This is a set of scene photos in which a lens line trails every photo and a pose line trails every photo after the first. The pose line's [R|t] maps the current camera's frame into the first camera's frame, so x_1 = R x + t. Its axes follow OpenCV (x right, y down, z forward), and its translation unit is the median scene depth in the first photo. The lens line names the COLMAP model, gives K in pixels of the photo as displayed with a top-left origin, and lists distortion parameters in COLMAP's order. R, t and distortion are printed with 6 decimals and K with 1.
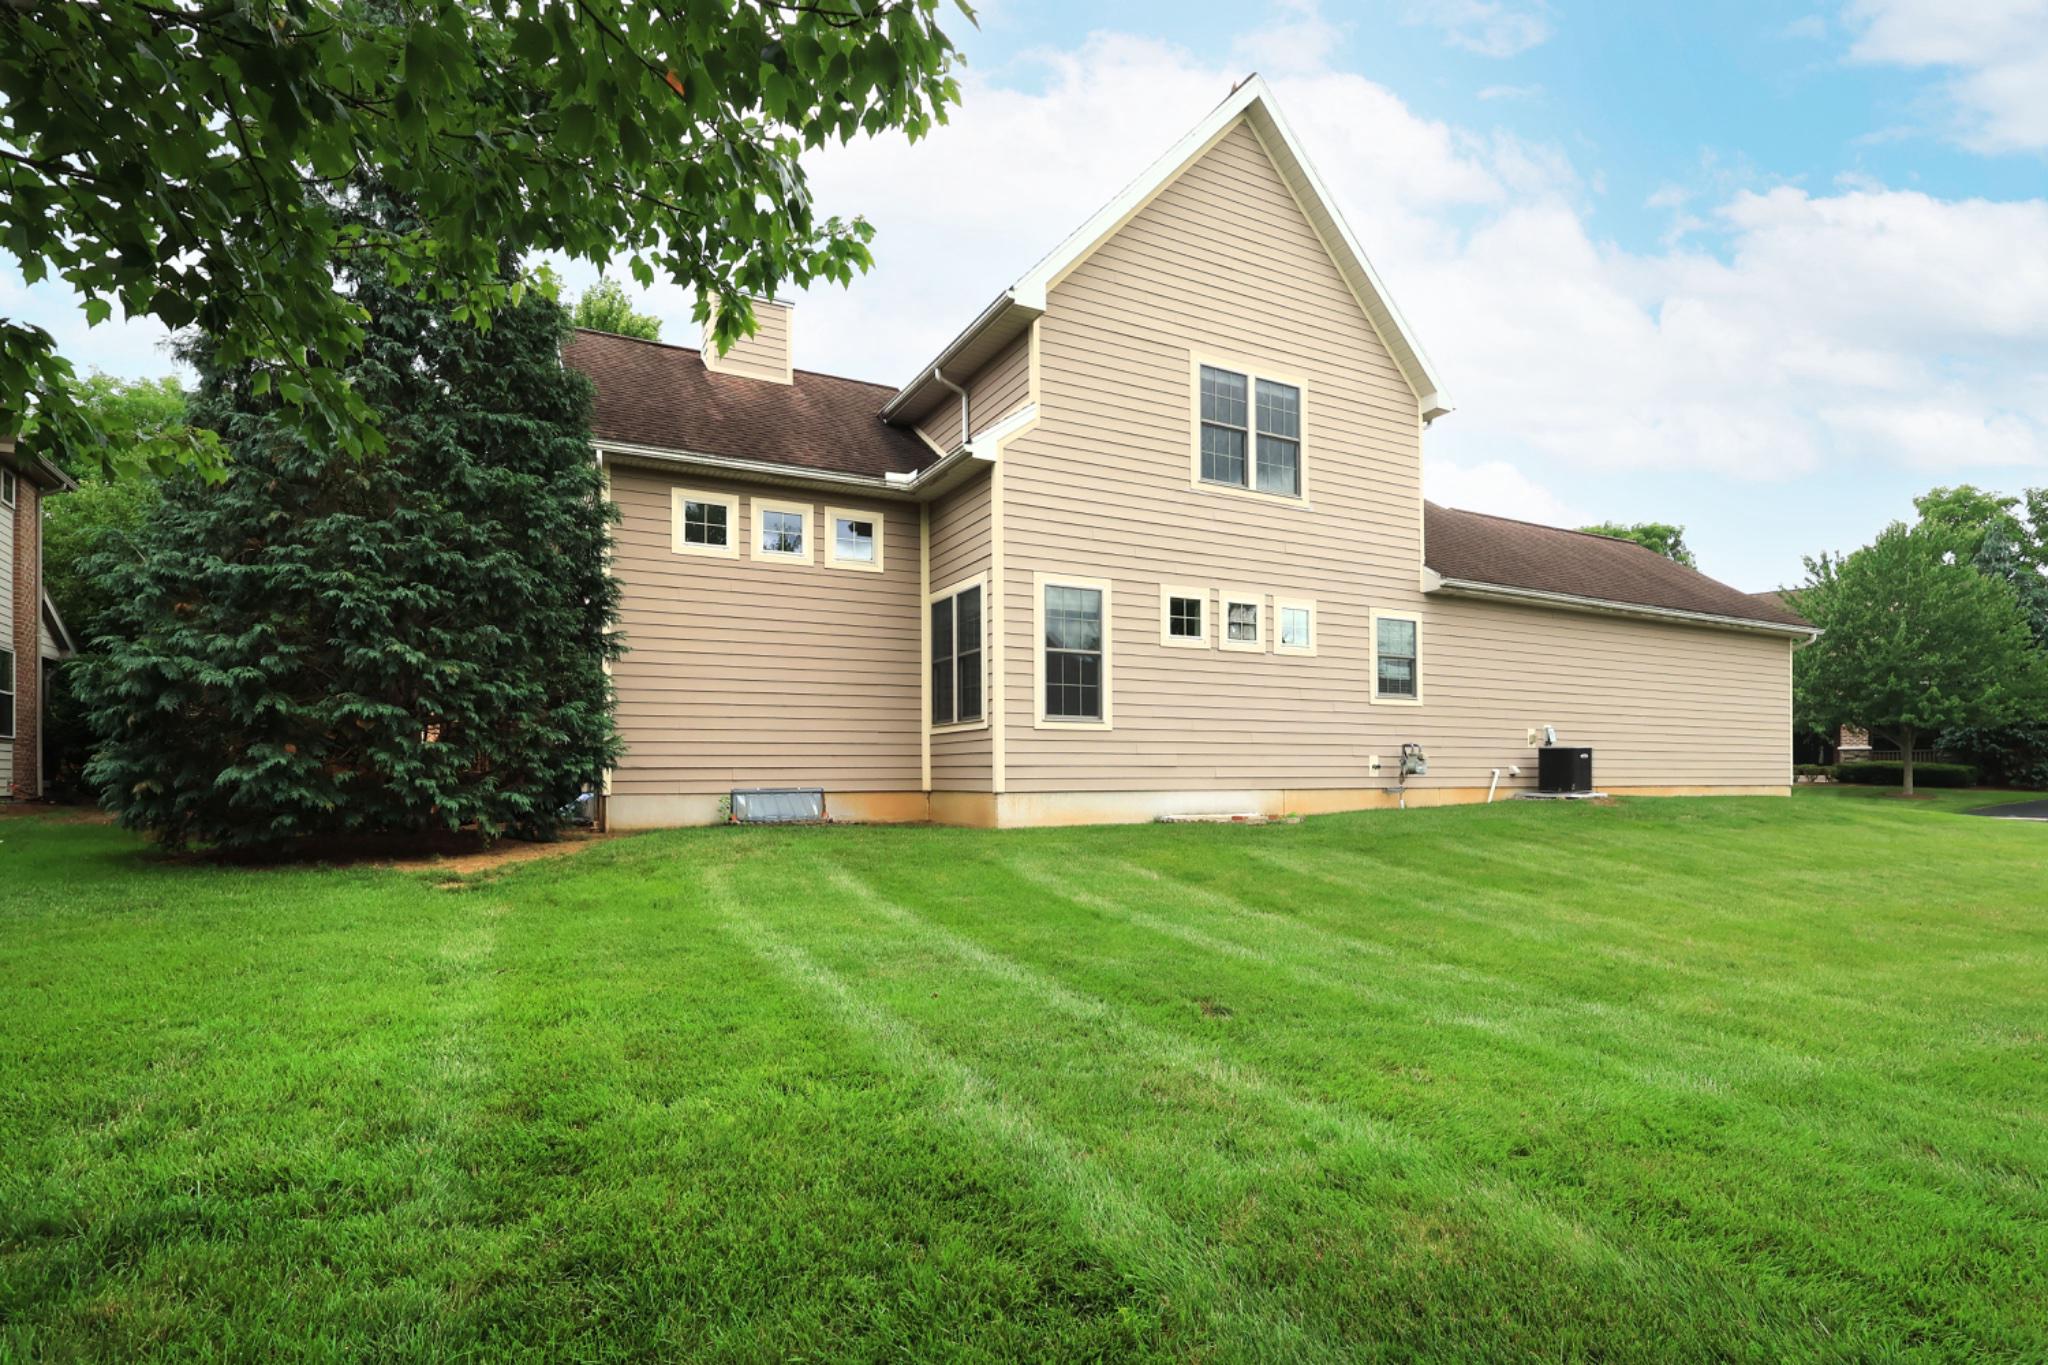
lens RADIAL K [[984.5, 0, 1024.2], [0, 984.5, 765.2], [0, 0, 1]] dist [-0.000451, -0.000027]
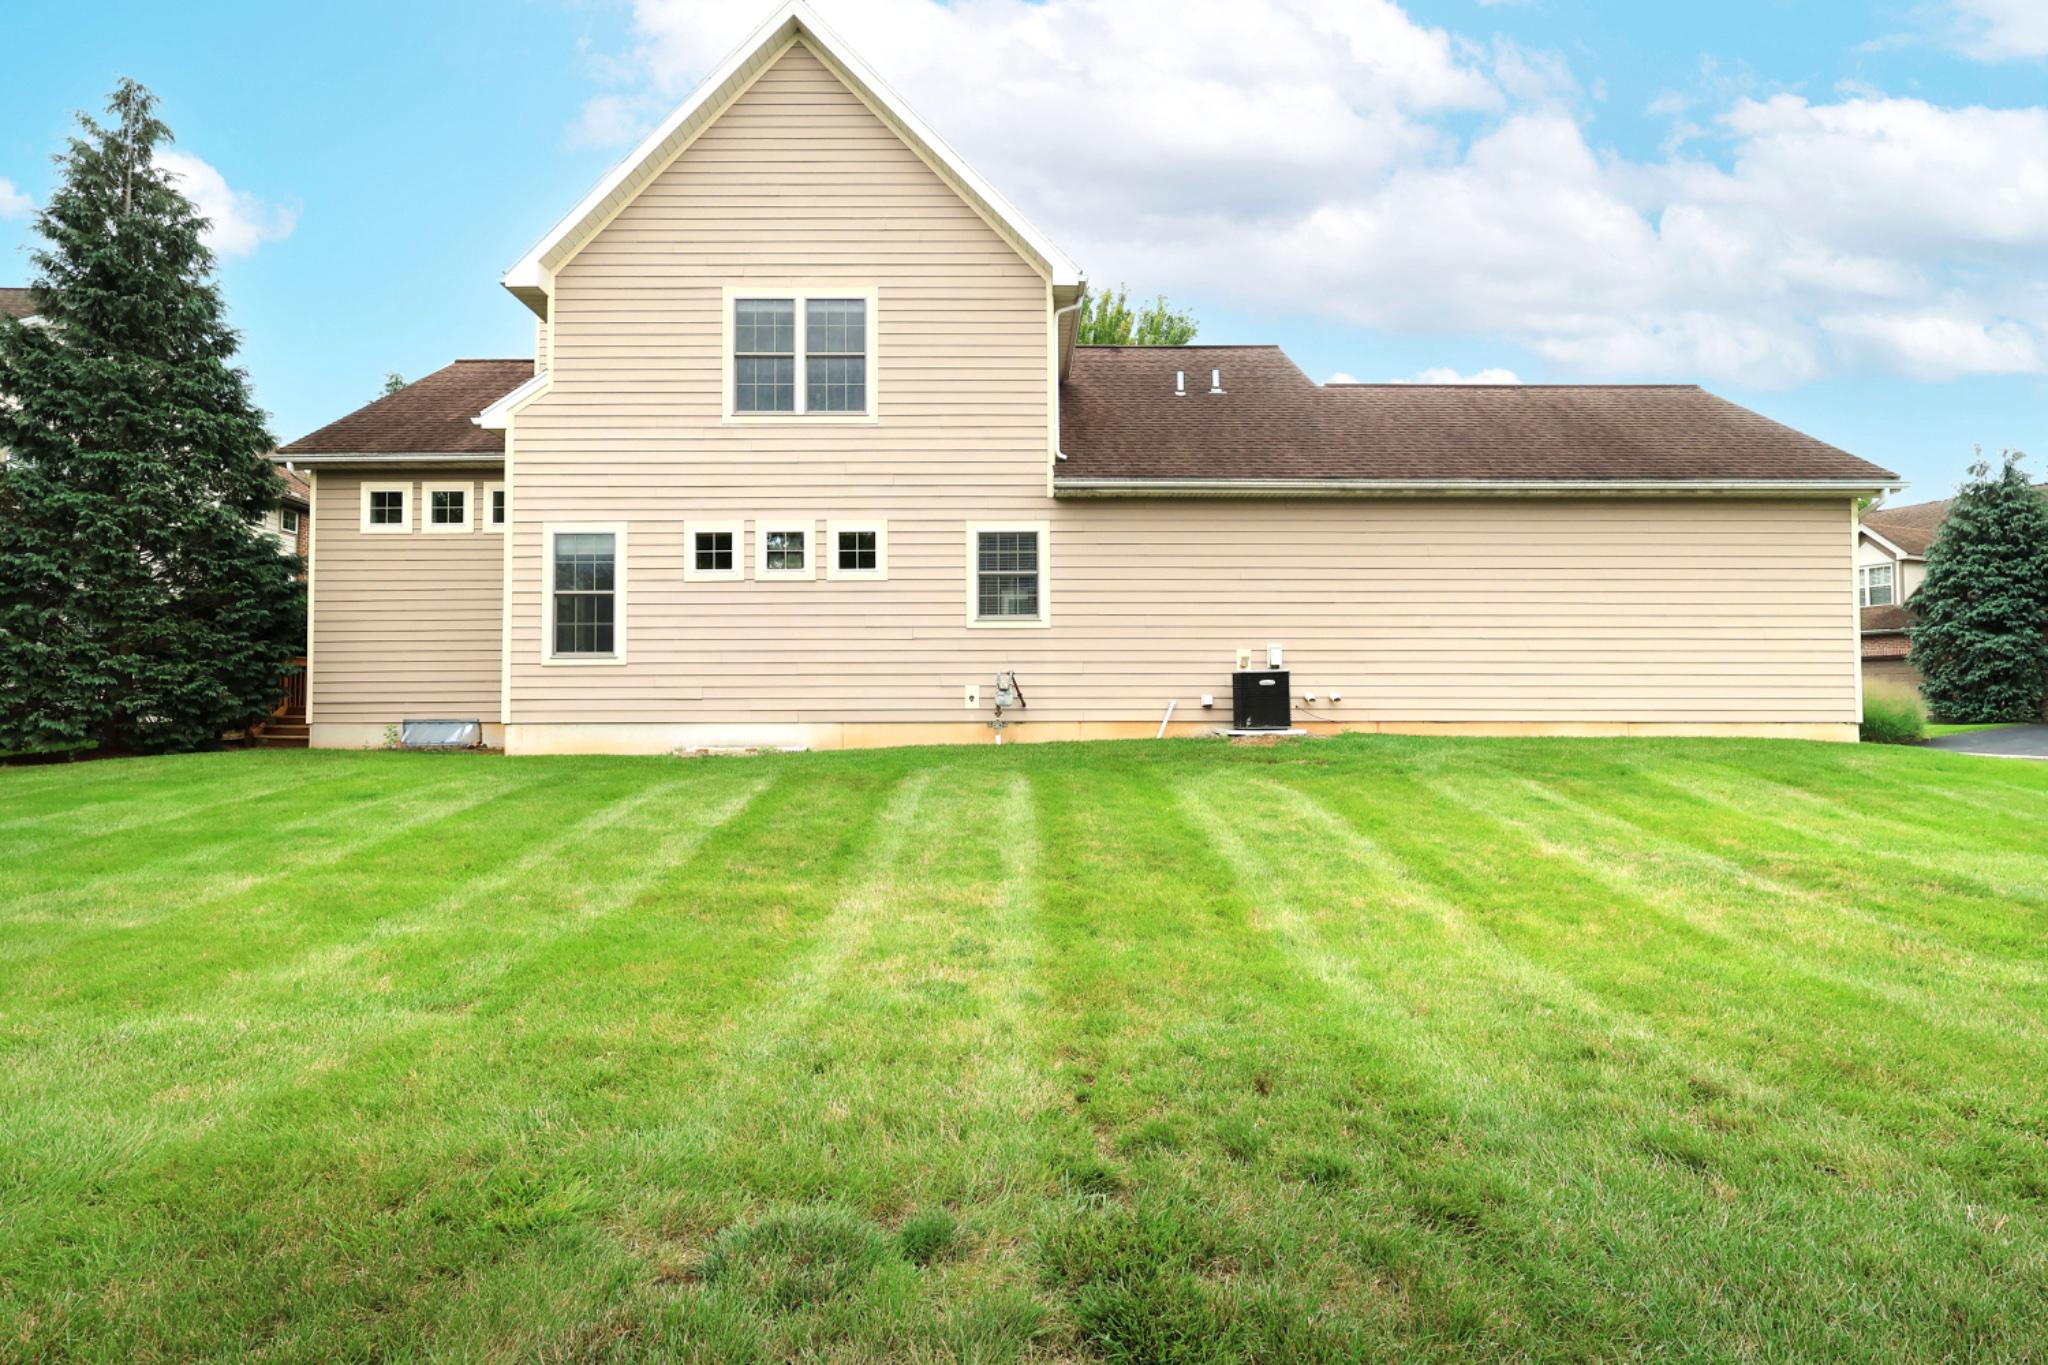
lens RADIAL K [[953.9, 0, 1024.0], [0, 953.9, 682.5], [0, 0, 1]] dist [-0.002074, -0.000040]
pose [[0.889193, -0.013721, -0.457326, 0.884249], [0.006100, 0.999817, -0.018137, 0.004103], [0.457491, 0.013338, 0.889114, 0.275565]]
